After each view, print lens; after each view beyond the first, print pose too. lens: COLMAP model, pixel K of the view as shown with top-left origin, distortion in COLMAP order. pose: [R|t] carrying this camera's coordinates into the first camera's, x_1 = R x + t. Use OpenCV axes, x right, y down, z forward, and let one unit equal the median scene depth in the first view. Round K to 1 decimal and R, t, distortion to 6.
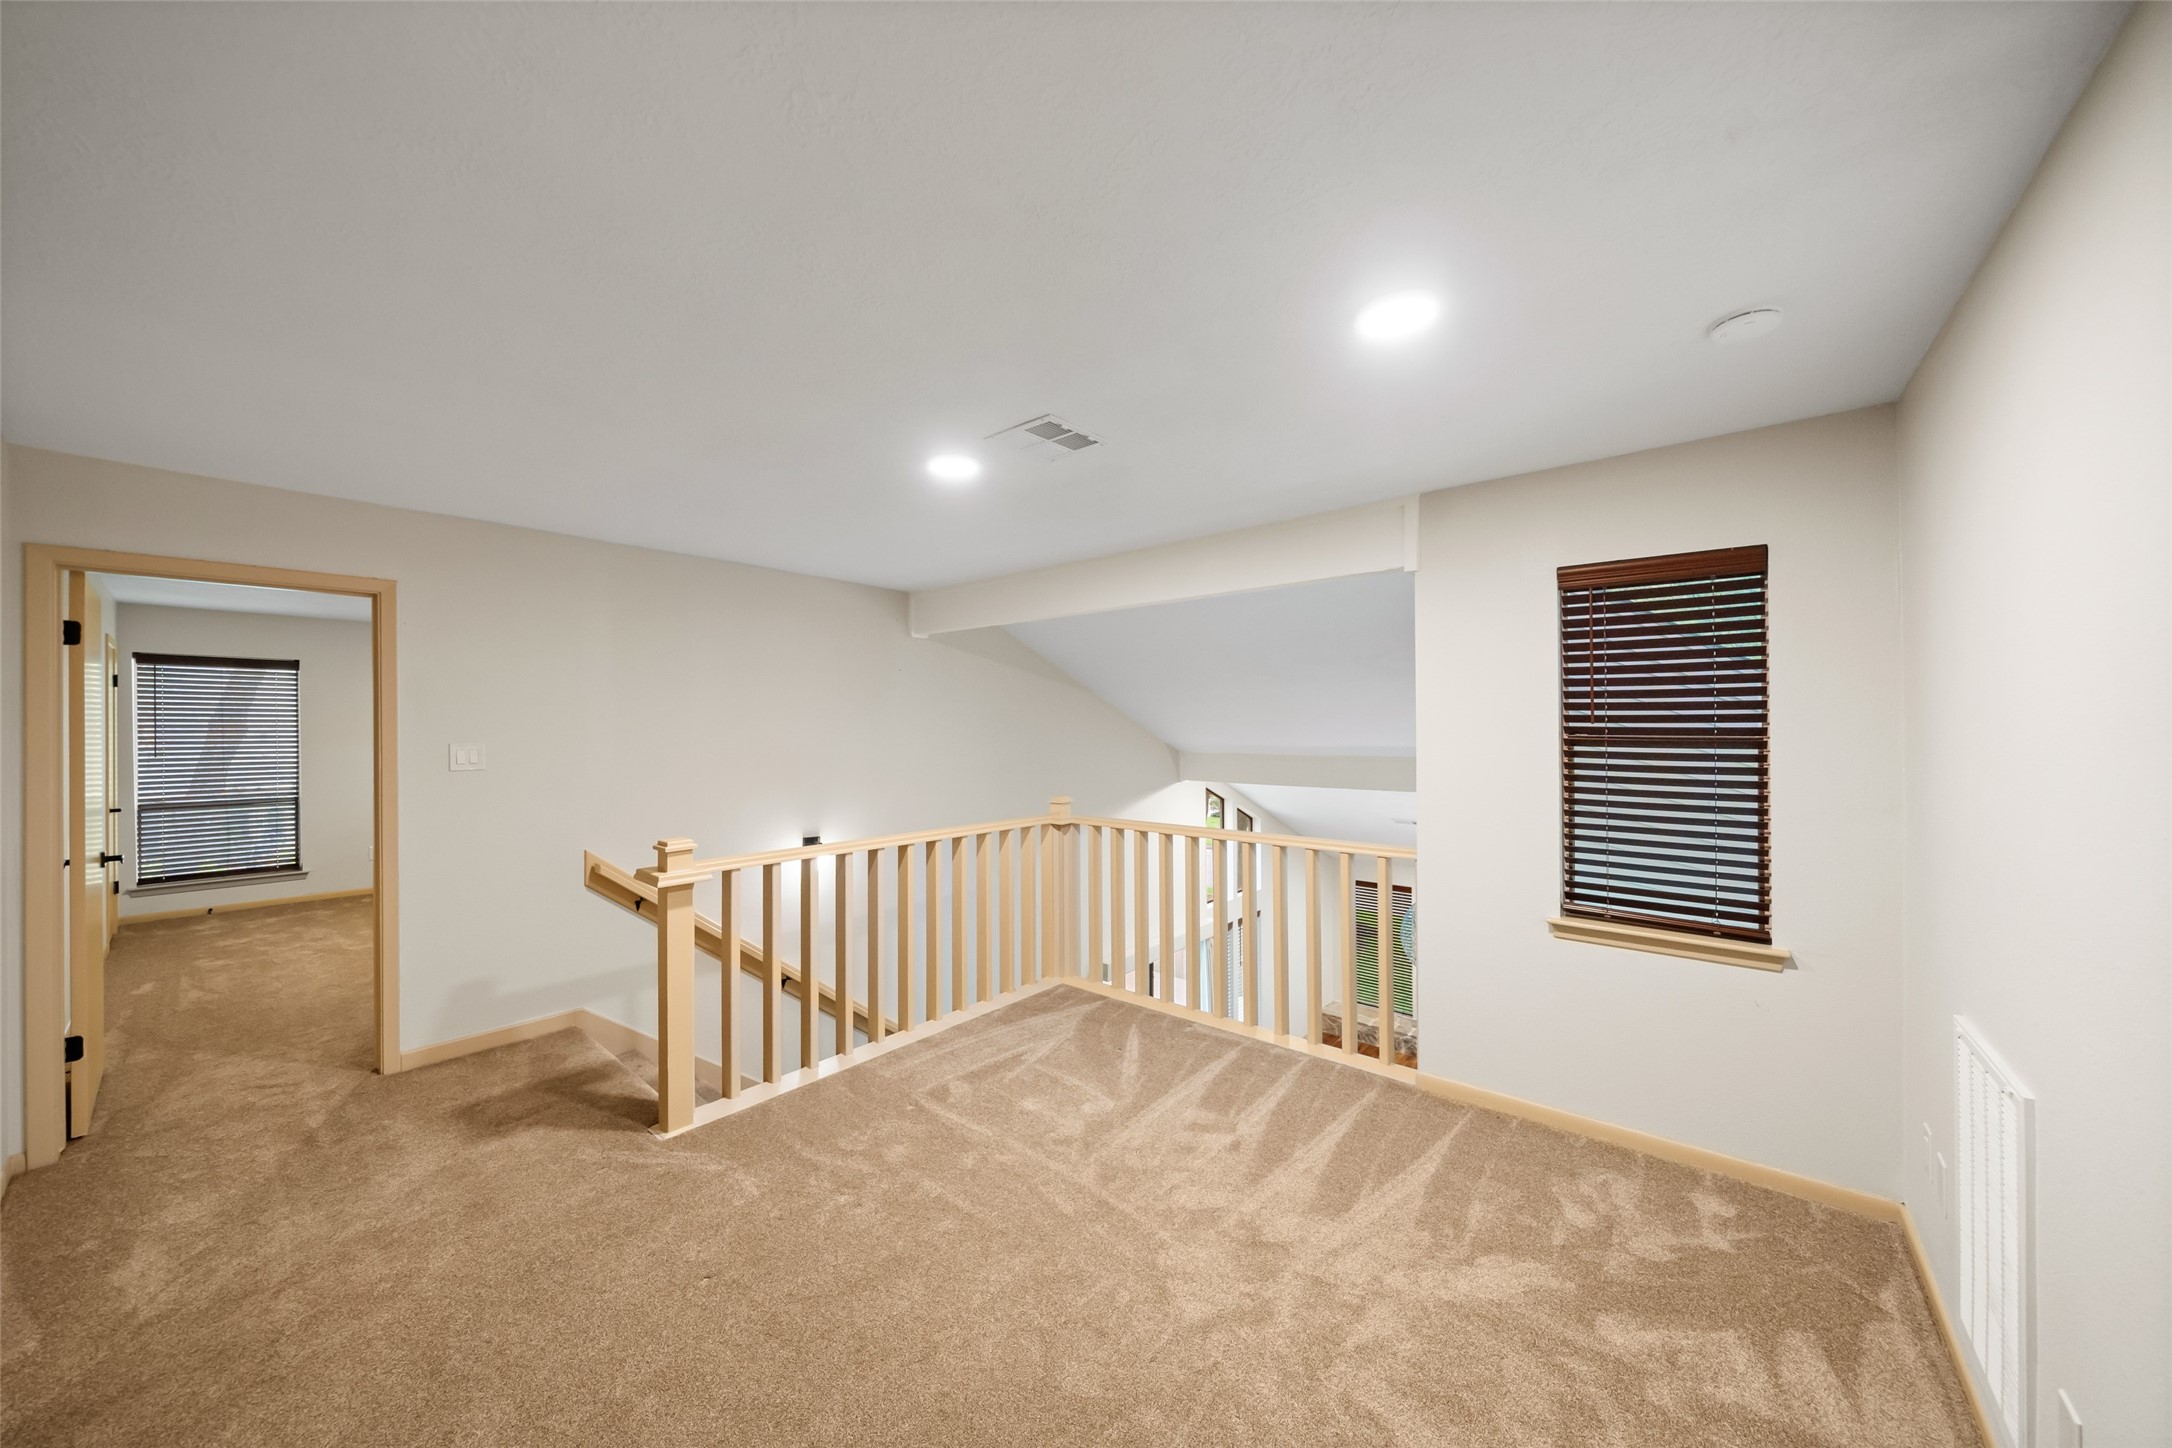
lens RADIAL K [[747.1, 0, 1099.5], [0, 747.1, 720.9], [0, 0, 1]] dist [-0.005274, -0.000582]
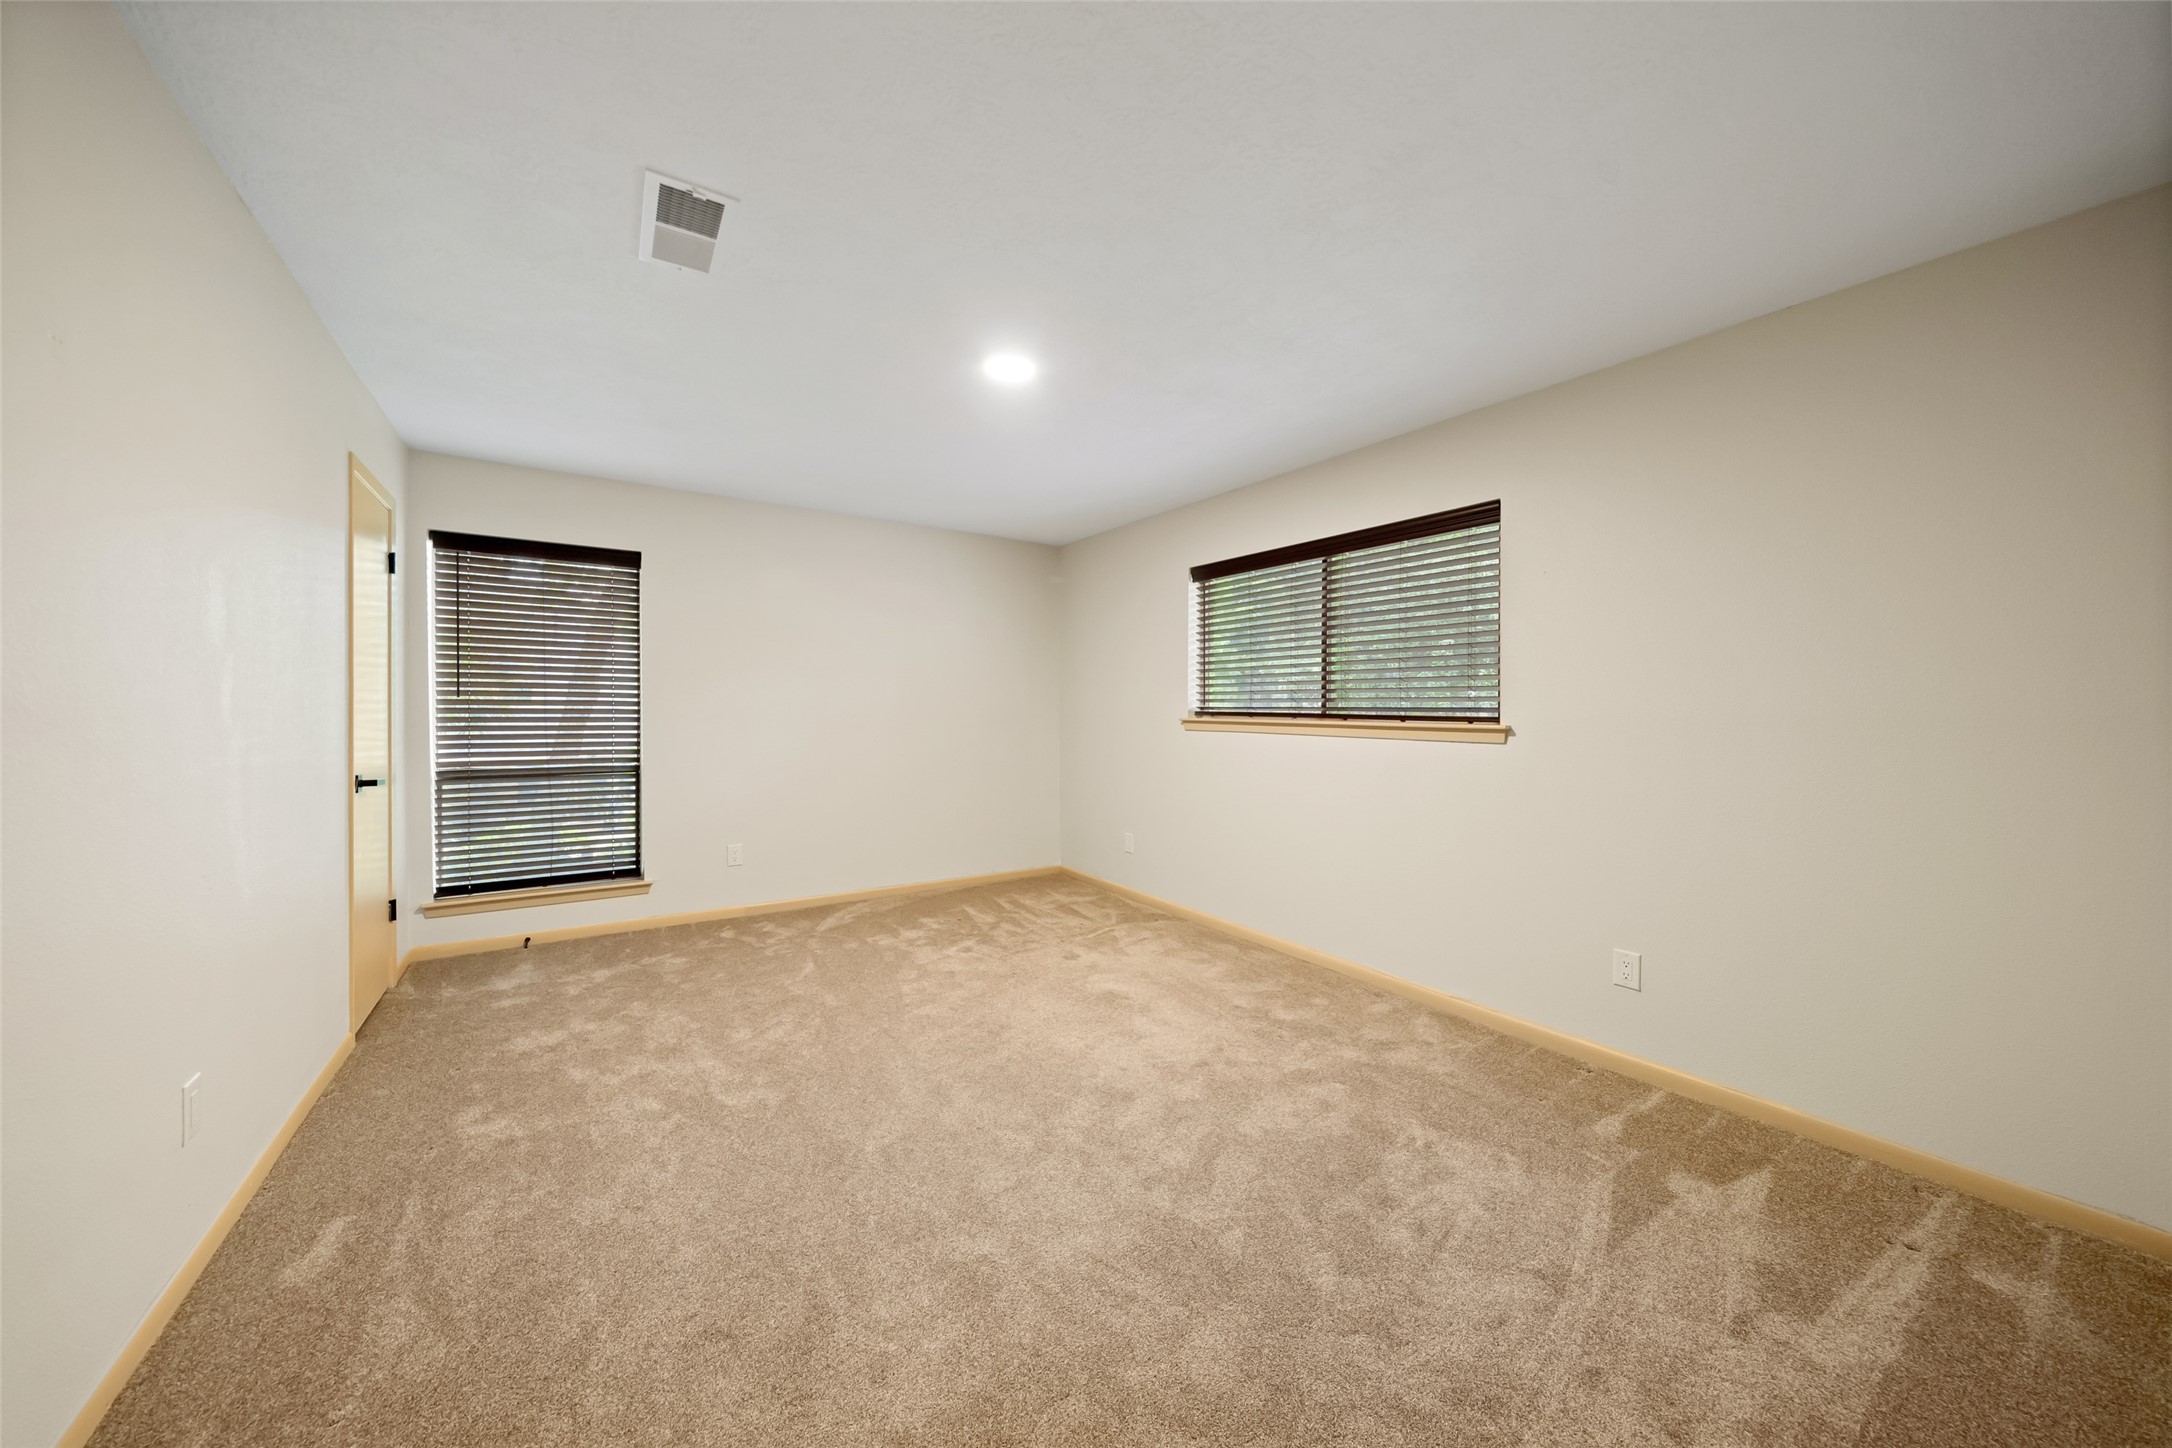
lens RADIAL K [[747.1, 0, 1076.9], [0, 747.1, 714.8], [0, 0, 1]] dist [-0.005274, -0.000582]
pose [[0.956504, 0.004773, -0.291680, -0.587213], [-0.002544, 0.999965, 0.008021, 0.058477], [0.291708, -0.006930, 0.956482, 0.547920]]
